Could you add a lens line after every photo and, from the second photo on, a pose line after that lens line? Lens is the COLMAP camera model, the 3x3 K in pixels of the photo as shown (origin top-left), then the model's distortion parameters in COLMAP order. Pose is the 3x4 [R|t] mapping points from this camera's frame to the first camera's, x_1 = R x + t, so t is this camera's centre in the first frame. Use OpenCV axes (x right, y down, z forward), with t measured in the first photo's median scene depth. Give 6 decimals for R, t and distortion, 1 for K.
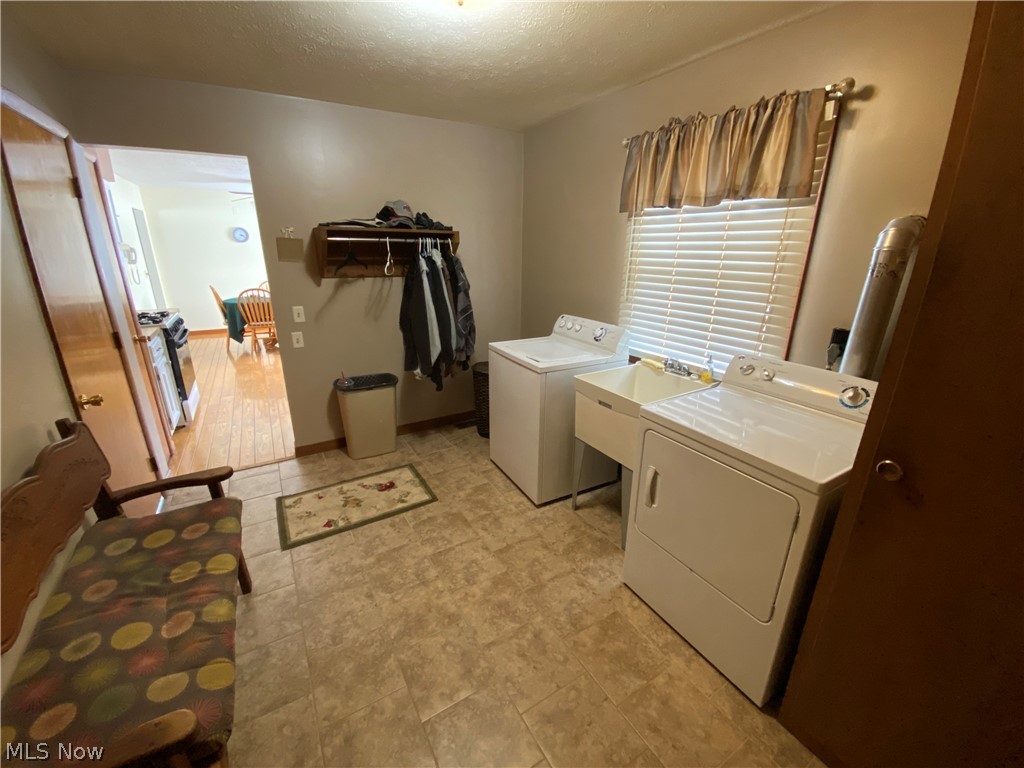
lens RADIAL K [[411.0, 0, 512.7], [0, 411.0, 379.7], [0, 0, 1]] dist [0.000628, -0.000334]
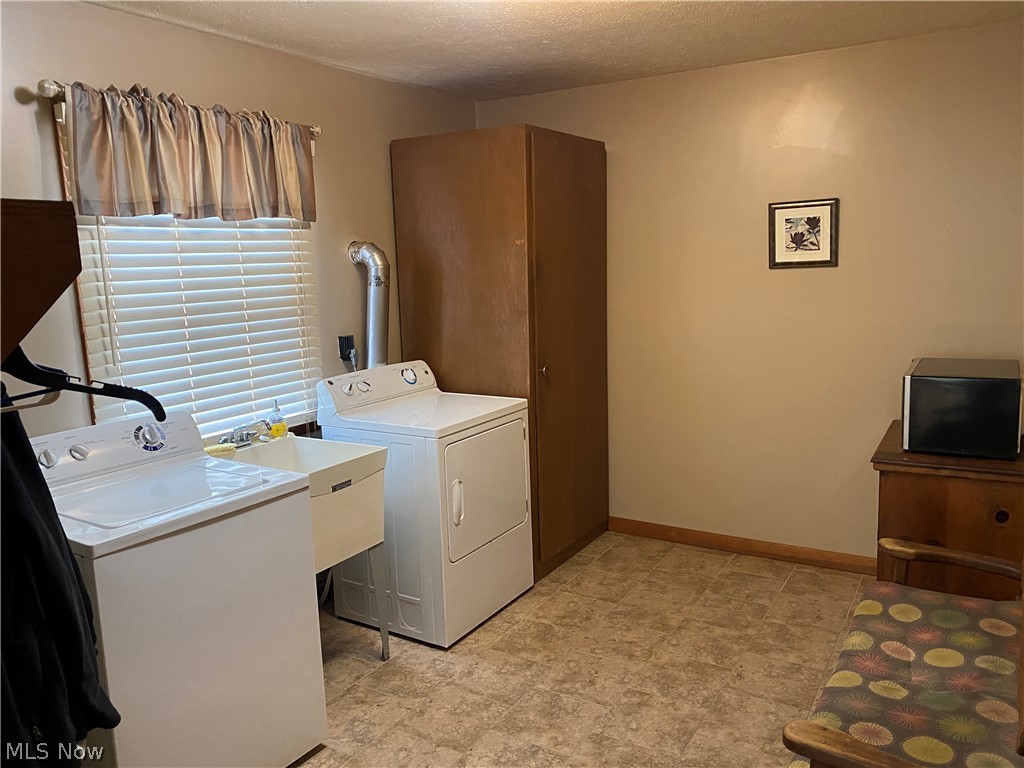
lens RADIAL K [[783.6, 0, 512.2], [0, 783.6, 382.2], [0, 0, 1]] dist [0.034494, -0.002776]
pose [[-0.459425, -0.125563, 0.879297, -1.205484], [0.306273, 0.906848, 0.289522, -0.451425], [-0.833742, 0.402318, -0.378172, 1.360747]]
